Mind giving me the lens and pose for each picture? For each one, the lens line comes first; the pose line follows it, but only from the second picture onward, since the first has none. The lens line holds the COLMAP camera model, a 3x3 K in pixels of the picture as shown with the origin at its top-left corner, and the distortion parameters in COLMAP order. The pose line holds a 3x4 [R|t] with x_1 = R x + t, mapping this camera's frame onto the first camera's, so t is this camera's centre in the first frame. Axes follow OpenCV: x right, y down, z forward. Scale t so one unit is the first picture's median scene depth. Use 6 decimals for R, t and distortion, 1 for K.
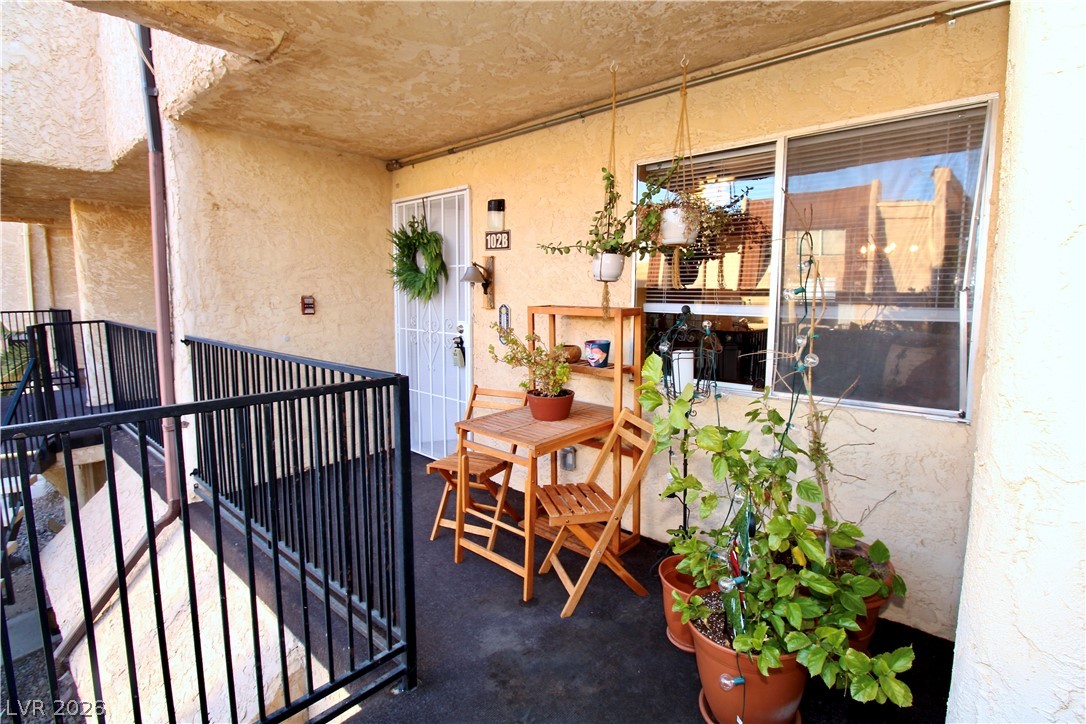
lens RADIAL K [[524.8, 0, 542.5], [0, 524.8, 359.3], [0, 0, 1]] dist [-0.013525, -0.007458]
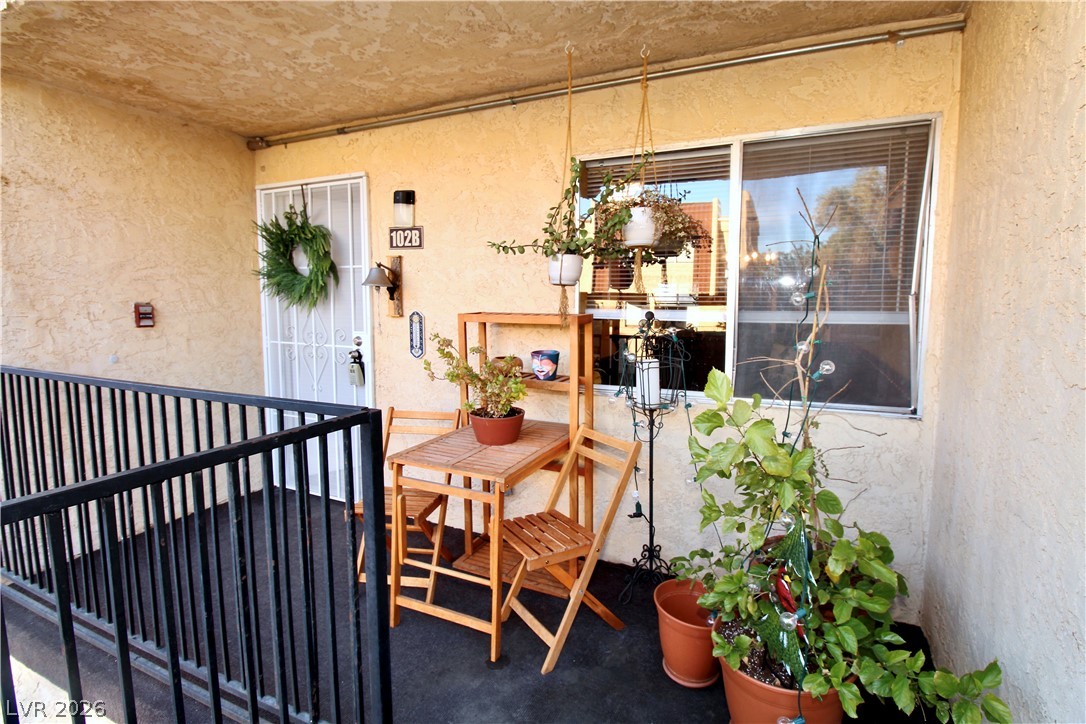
lens RADIAL K [[524.8, 0, 544.5], [0, 524.8, 356.9], [0, 0, 1]] dist [-0.013525, -0.007458]
pose [[0.954989, -0.035364, 0.294527, -0.172567], [0.039171, 0.999208, -0.007034, -0.020125], [-0.294045, 0.018254, 0.955617, 0.146995]]
